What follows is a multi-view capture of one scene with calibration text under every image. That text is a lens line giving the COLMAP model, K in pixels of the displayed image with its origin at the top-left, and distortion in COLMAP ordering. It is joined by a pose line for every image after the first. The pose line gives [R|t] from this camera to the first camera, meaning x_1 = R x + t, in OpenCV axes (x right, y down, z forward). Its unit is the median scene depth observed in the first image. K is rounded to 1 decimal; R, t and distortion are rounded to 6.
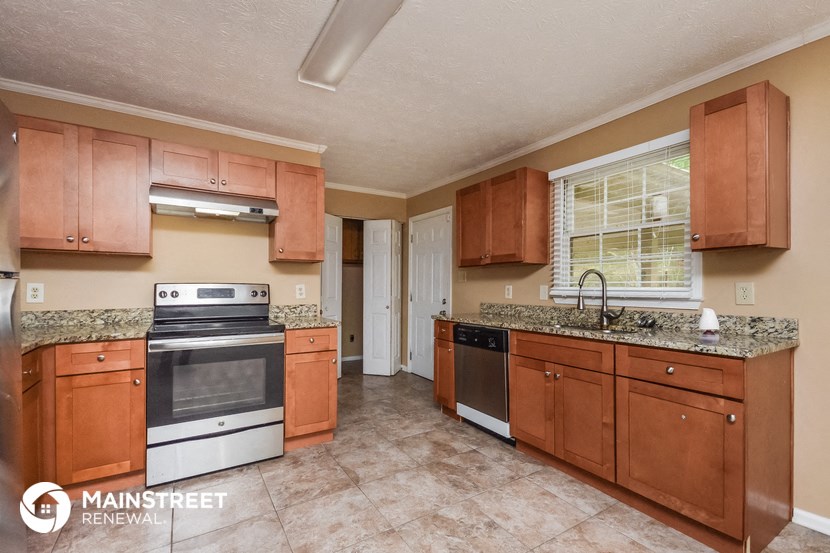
lens RADIAL K [[375.7, 0, 415.2], [0, 375.7, 280.9], [0, 0, 1]] dist [0.020929, 0.000052]
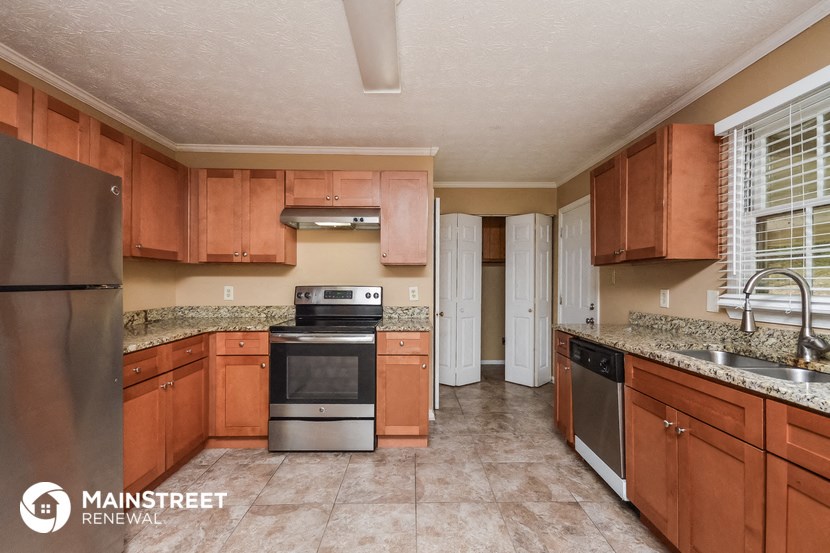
lens RADIAL K [[372.1, 0, 415.0], [0, 372.1, 276.5], [0, 0, 1]] dist [0.018775, -0.000353]
pose [[0.855443, -0.008406, -0.517828, 0.274432], [0.006160, 0.999963, -0.006056, -0.014933], [0.517860, 0.001991, 0.855463, 0.162157]]
